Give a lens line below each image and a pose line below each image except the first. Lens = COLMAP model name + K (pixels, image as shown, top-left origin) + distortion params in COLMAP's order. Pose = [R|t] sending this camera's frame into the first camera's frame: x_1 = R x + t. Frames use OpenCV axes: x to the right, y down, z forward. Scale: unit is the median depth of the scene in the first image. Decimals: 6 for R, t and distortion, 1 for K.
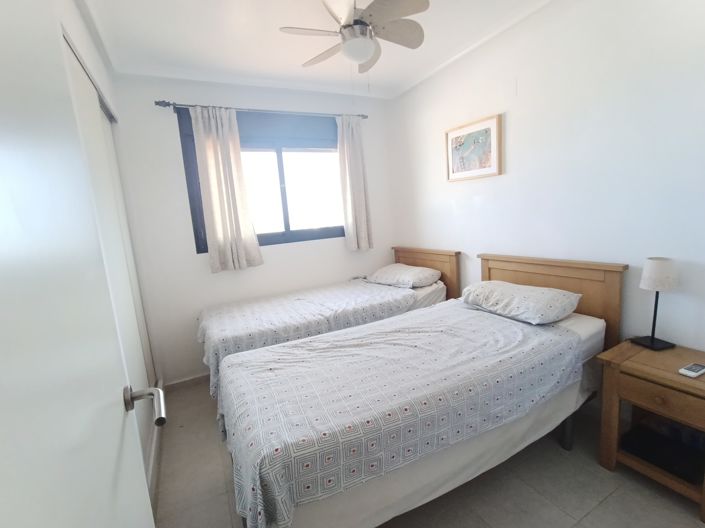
lens RADIAL K [[322.6, 0, 348.3], [0, 322.6, 261.0], [0, 0, 1]] dist [-0.024556, 0.014129]
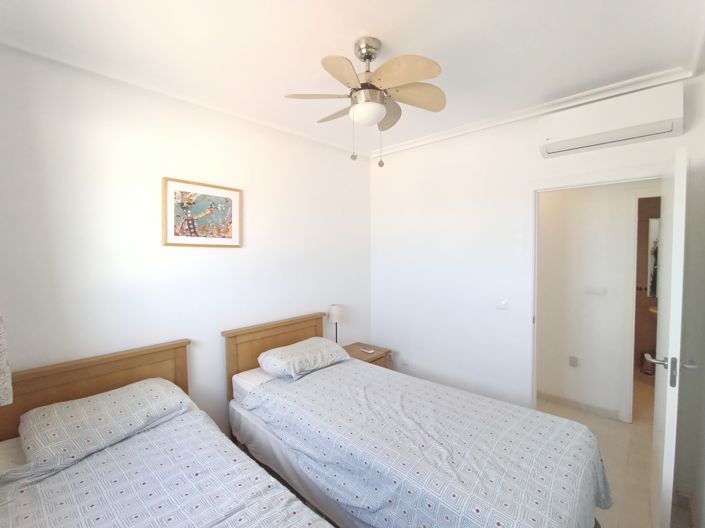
lens RADIAL K [[322.6, 0, 348.3], [0, 322.6, 261.0], [0, 0, 1]] dist [-0.024556, 0.014129]
pose [[-0.317455, 0.058999, 0.946436, -0.569622], [0.174546, 0.984645, -0.002834, -0.162115], [-0.932071, 0.164297, -0.322879, 0.993131]]
